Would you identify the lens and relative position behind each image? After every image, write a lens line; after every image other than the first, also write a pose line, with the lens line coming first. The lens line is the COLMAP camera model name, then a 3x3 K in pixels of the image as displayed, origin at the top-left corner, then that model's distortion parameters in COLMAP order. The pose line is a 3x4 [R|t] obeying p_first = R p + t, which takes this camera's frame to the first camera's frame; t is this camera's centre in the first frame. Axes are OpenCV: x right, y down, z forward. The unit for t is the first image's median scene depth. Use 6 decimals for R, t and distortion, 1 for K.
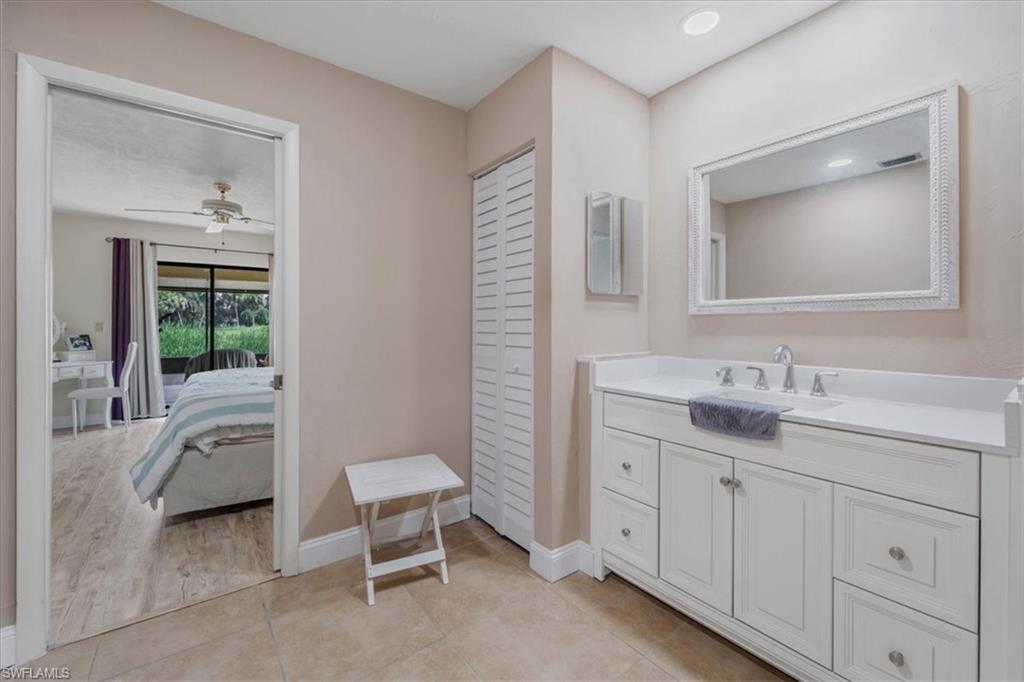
lens RADIAL K [[431.9, 0, 514.8], [0, 431.9, 324.6], [0, 0, 1]] dist [0.003899, -0.000318]
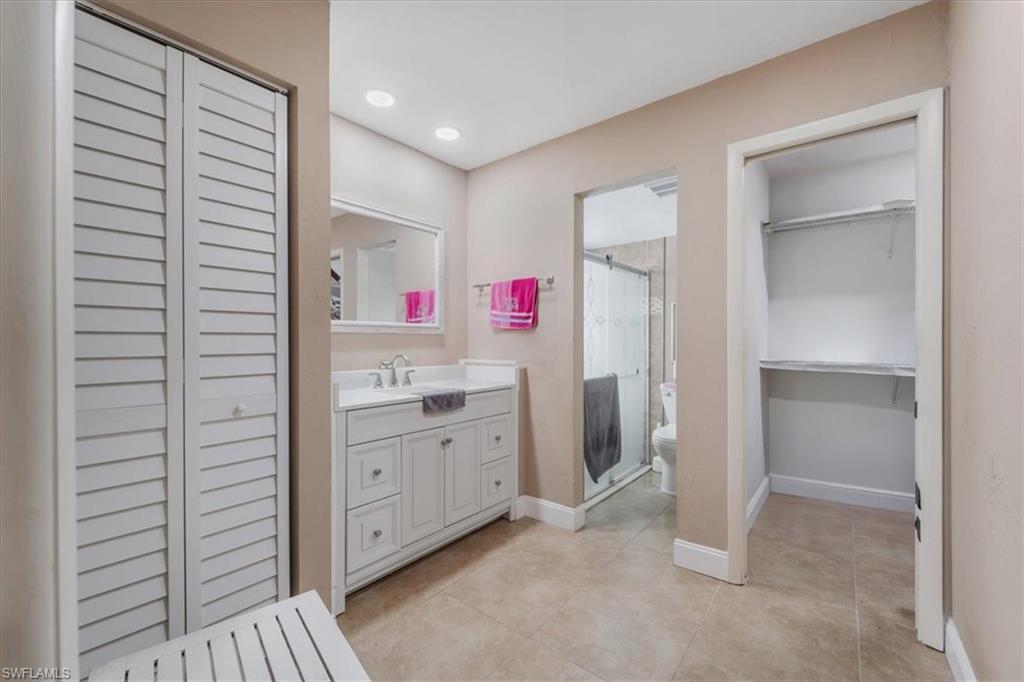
lens RADIAL K [[431.9, 0, 515.3], [0, 431.9, 342.2], [0, 0, 1]] dist [0.003899, -0.000318]
pose [[-0.275441, 0.004944, 0.961305, -0.525529], [0.002710, 0.999987, -0.004367, 0.005156], [-0.961314, 0.001402, -0.275451, 0.578182]]
